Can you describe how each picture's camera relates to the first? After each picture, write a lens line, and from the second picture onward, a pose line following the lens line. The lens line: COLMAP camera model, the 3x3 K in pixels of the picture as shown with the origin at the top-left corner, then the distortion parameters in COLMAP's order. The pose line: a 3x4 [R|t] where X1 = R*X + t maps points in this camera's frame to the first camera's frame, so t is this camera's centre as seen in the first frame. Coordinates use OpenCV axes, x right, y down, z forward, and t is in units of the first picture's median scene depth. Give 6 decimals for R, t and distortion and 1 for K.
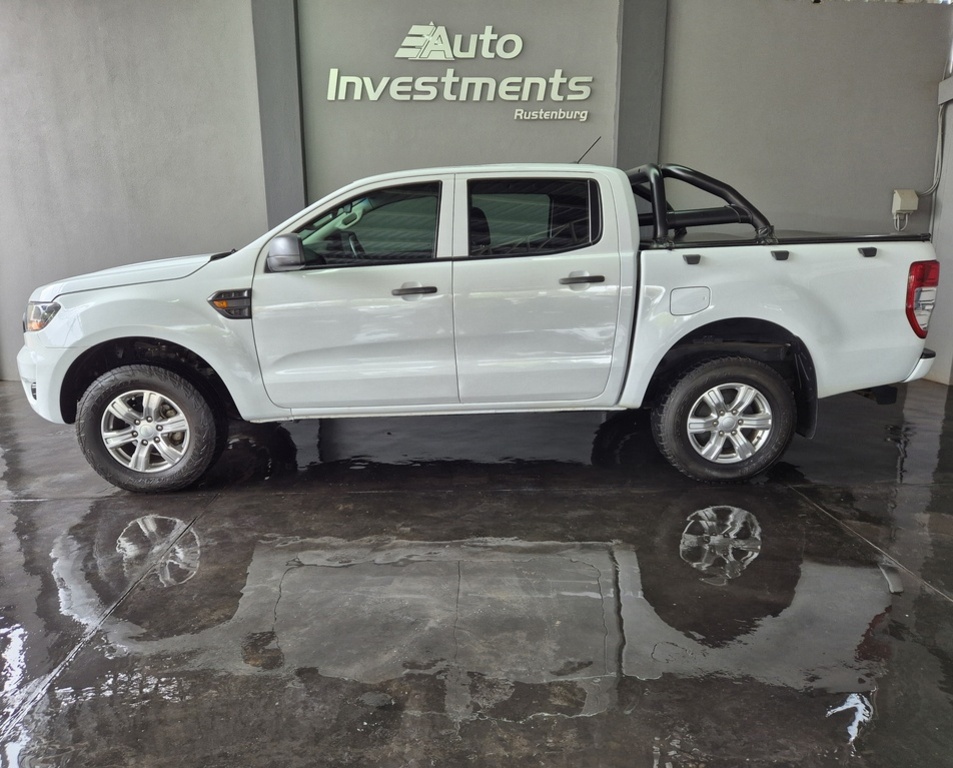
lens RADIAL K [[699.5, 0, 468.0], [0, 699.5, 391.1], [0, 0, 1]] dist [0.040856, -0.031793]
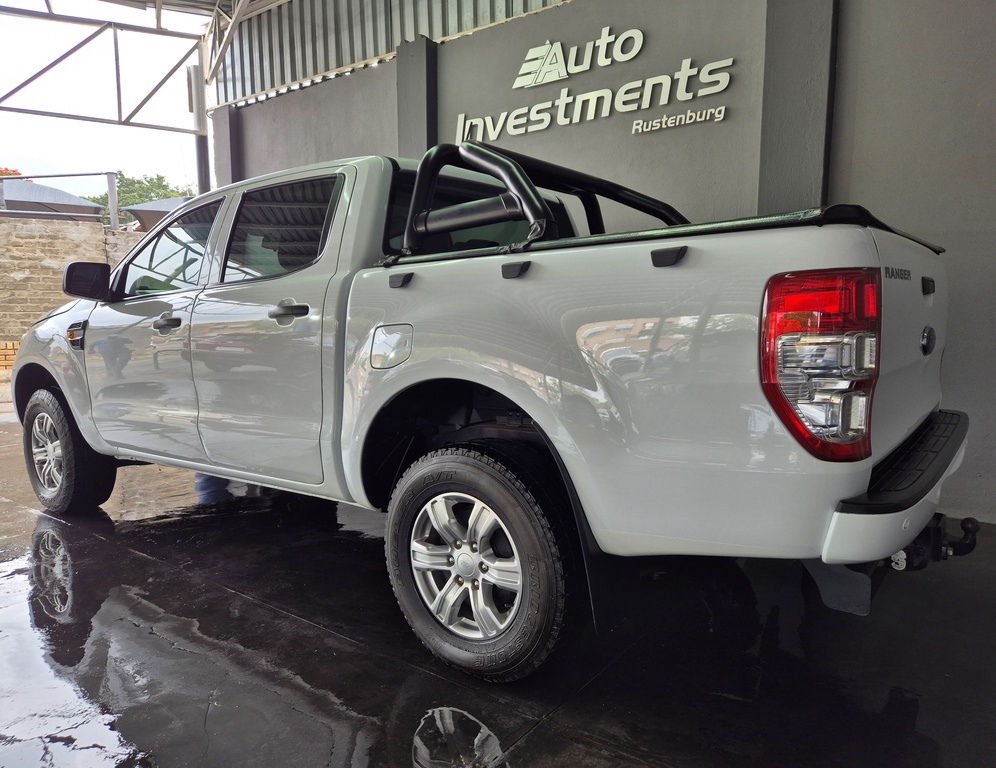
lens RADIAL K [[690.2, 0, 497.5], [0, 690.2, 390.8], [0, 0, 1]] dist [0.045880, -0.037374]
pose [[0.780511, 0.067648, -0.621471, 0.451427], [-0.135178, 0.988871, -0.062132, -0.038231], [0.610352, 0.132504, 0.780970, 0.349578]]
